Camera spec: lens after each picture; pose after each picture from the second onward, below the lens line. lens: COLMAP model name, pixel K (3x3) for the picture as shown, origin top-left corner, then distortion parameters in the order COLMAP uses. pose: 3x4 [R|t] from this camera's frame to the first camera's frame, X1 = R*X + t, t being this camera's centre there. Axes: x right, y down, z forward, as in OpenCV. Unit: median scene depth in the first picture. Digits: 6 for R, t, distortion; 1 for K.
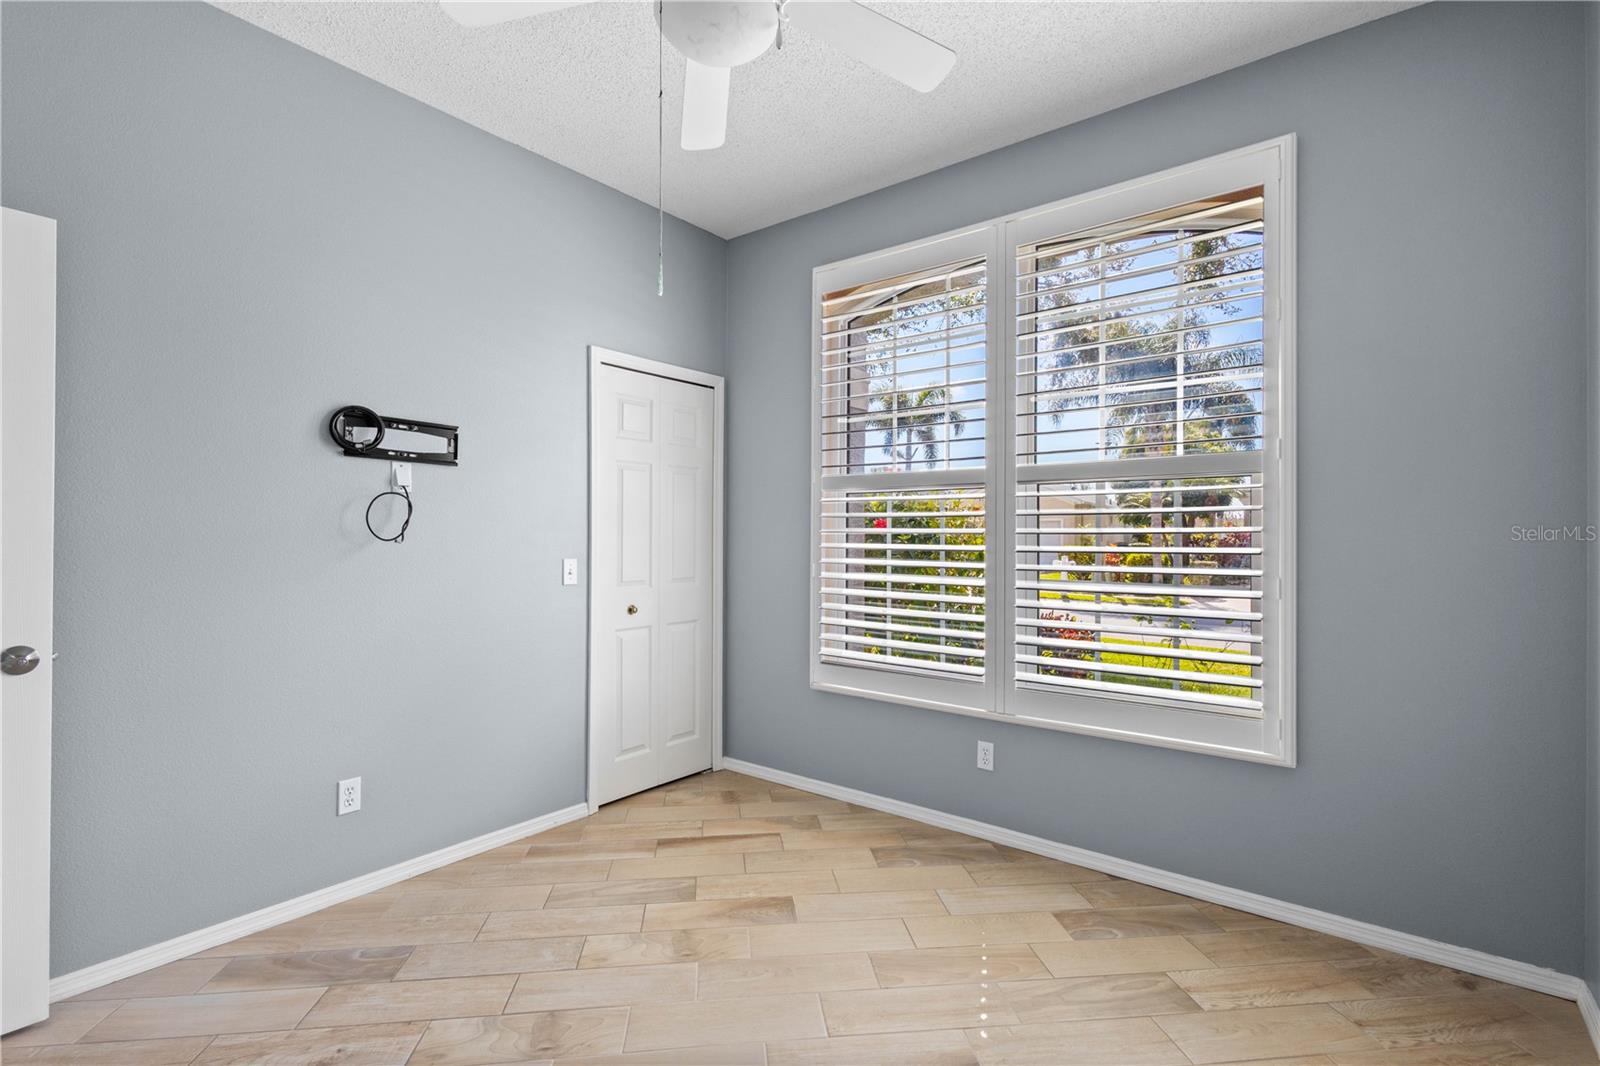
lens RADIAL K [[735.7, 0, 793.9], [0, 735.7, 529.3], [0, 0, 1]] dist [0.009959, -0.000152]
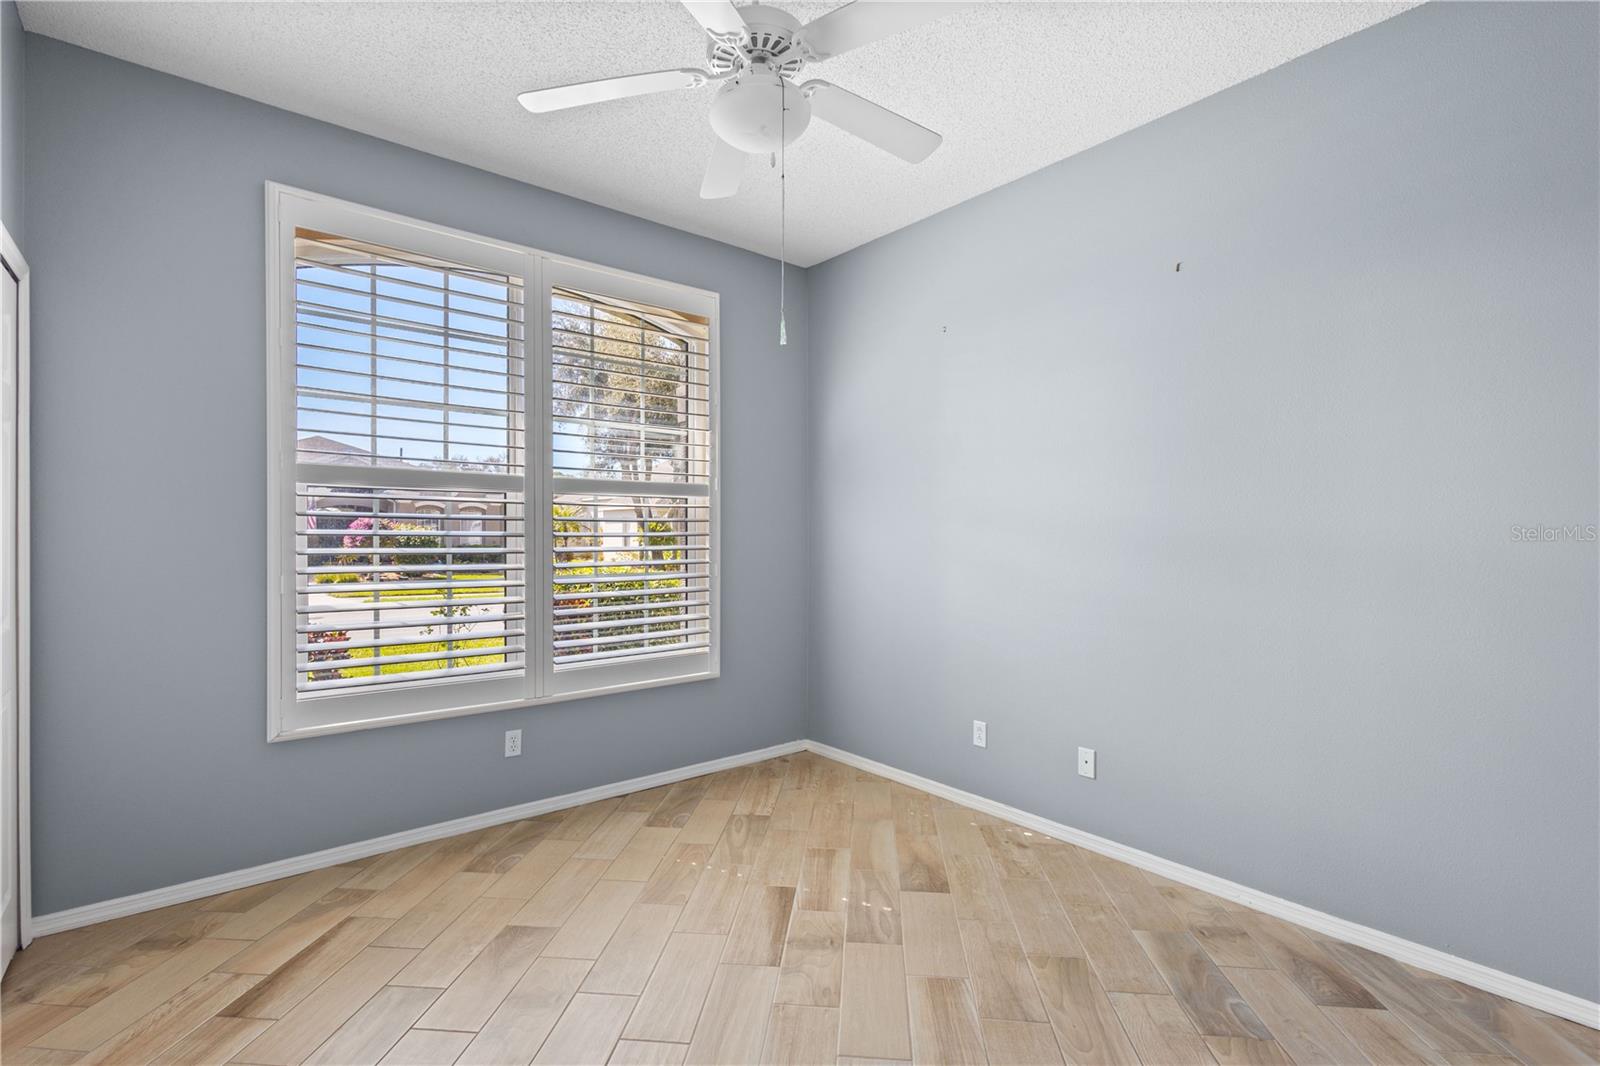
lens RADIAL K [[735.7, 0, 792.4], [0, 735.7, 537.1], [0, 0, 1]] dist [0.009959, -0.000152]
pose [[0.222647, -0.008143, 0.974865, -0.721820], [-0.010117, 0.999892, 0.010662, -0.010276], [-0.974847, -0.012237, 0.222541, 0.380390]]
